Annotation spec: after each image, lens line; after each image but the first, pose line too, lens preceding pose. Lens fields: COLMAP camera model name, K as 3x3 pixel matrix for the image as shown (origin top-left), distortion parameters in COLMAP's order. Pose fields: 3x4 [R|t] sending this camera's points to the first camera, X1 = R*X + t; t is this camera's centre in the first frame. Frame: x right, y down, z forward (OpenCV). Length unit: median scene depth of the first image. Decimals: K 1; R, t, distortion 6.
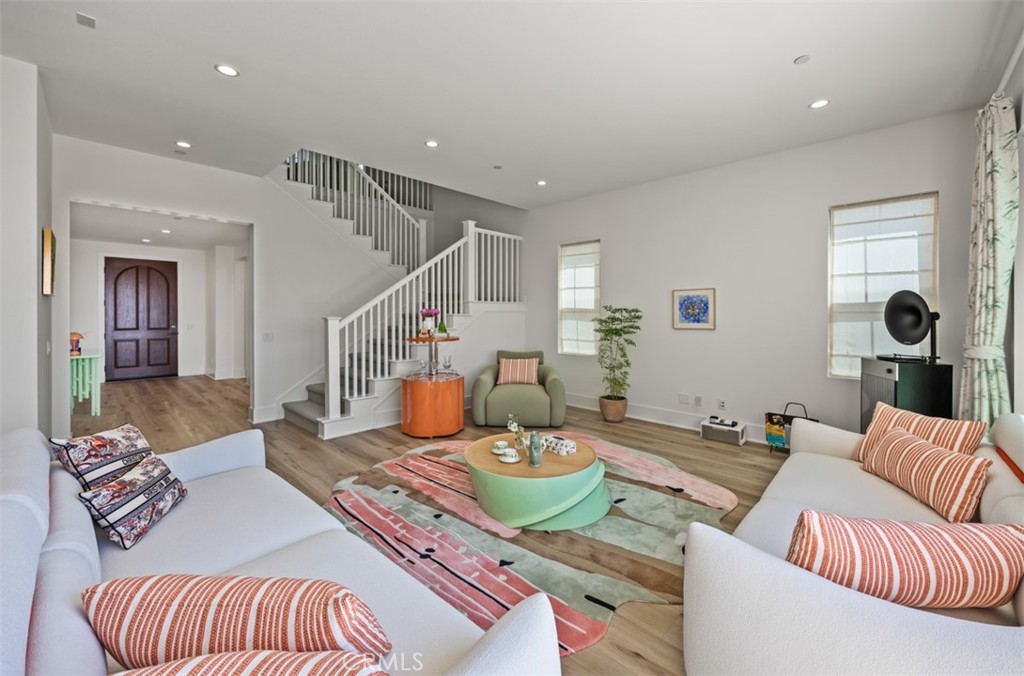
lens RADIAL K [[402.4, 0, 517.7], [0, 402.4, 314.7], [0, 0, 1]] dist [-0.004188, -0.000374]
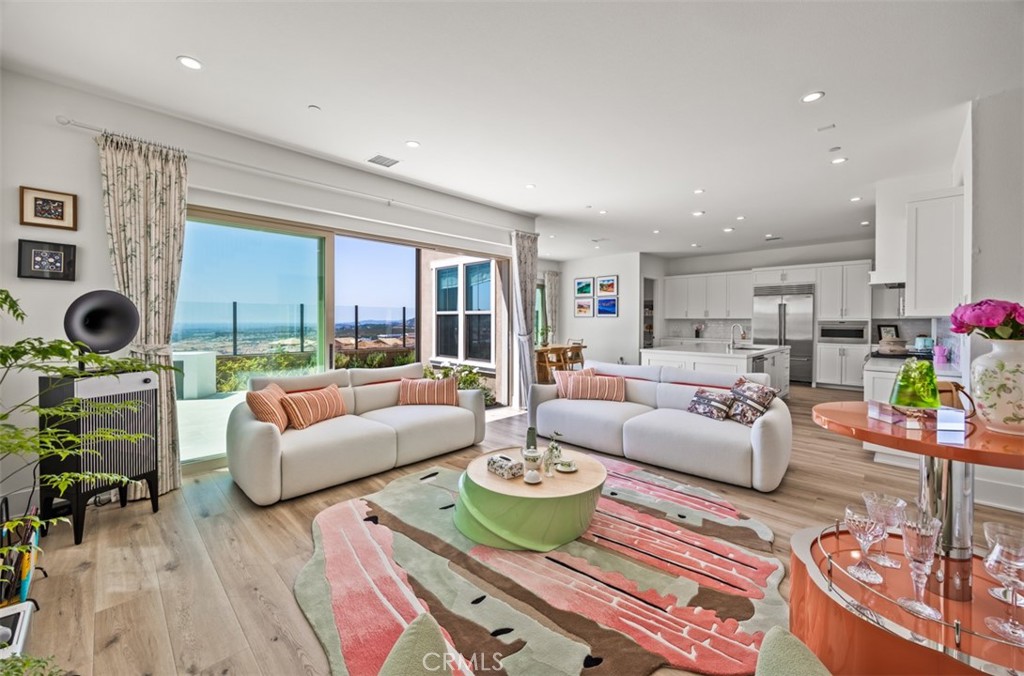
lens RADIAL K [[402.4, 0, 514.6], [0, 402.4, 323.8], [0, 0, 1]] dist [-0.004188, -0.000374]
pose [[-0.999960, -0.001959, 0.008764, 0.047339], [-0.001825, 0.999882, 0.015284, -0.008927], [-0.008793, 0.015267, -0.999845, 1.257934]]
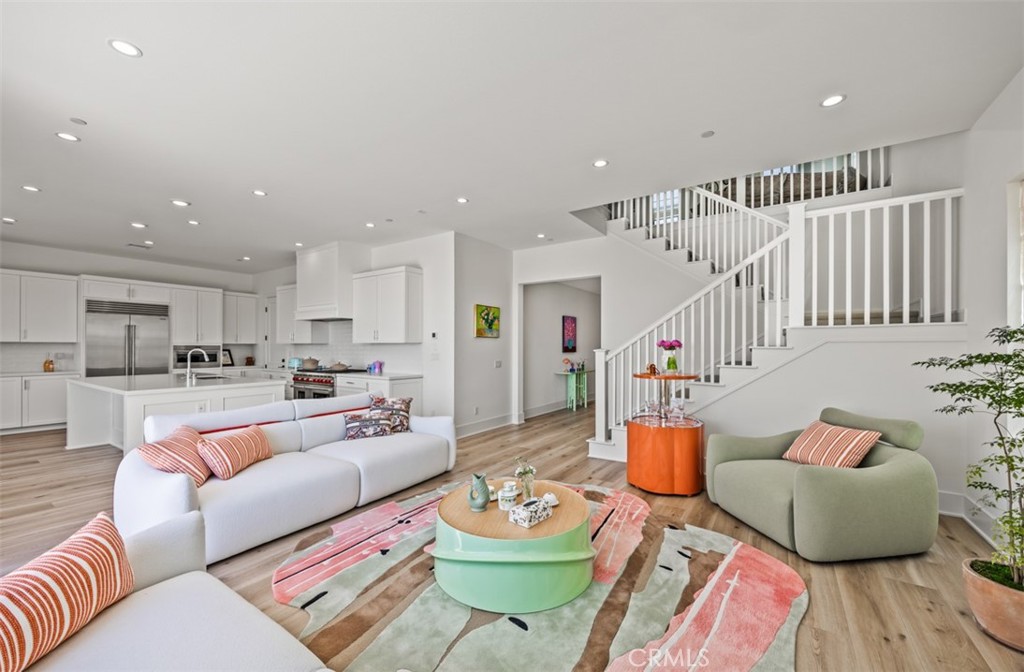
lens RADIAL K [[402.4, 0, 510.7], [0, 402.4, 345.4], [0, 0, 1]] dist [-0.004188, -0.000374]
pose [[0.173650, -0.003790, -0.984800, 0.573272], [-0.005821, 0.999971, -0.004874, 0.001540], [0.984790, 0.006579, 0.173623, 0.543418]]
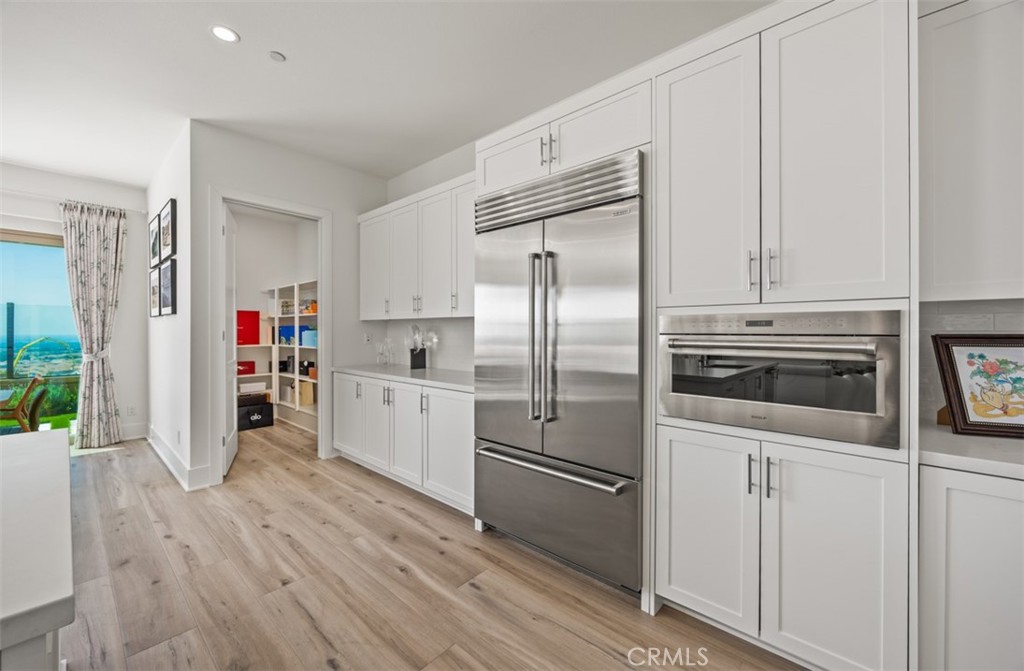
lens RADIAL K [[400.1, 0, 509.4], [0, 400.1, 329.1], [0, 0, 1]] dist [-0.000960, -0.000741]
pose [[-0.999405, 0.000921, -0.034483, -1.121922], [0.000855, 0.999998, 0.001948, 0.013226], [0.034484, 0.001918, -0.999403, -0.148994]]
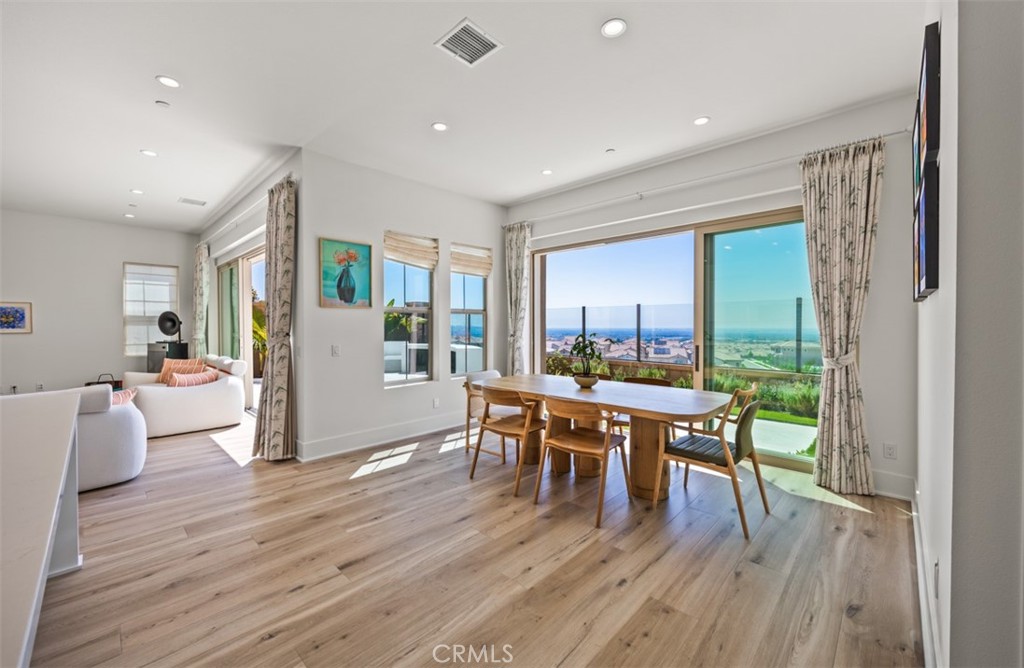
lens RADIAL K [[400.1, 0, 510.6], [0, 400.1, 330.3], [0, 0, 1]] dist [-0.000960, -0.000741]
pose [[-0.001744, -0.014057, 0.999900, -0.832566], [0.003534, 0.999895, 0.014063, 0.013853], [-0.999992, 0.003558, -0.001694, -0.592889]]
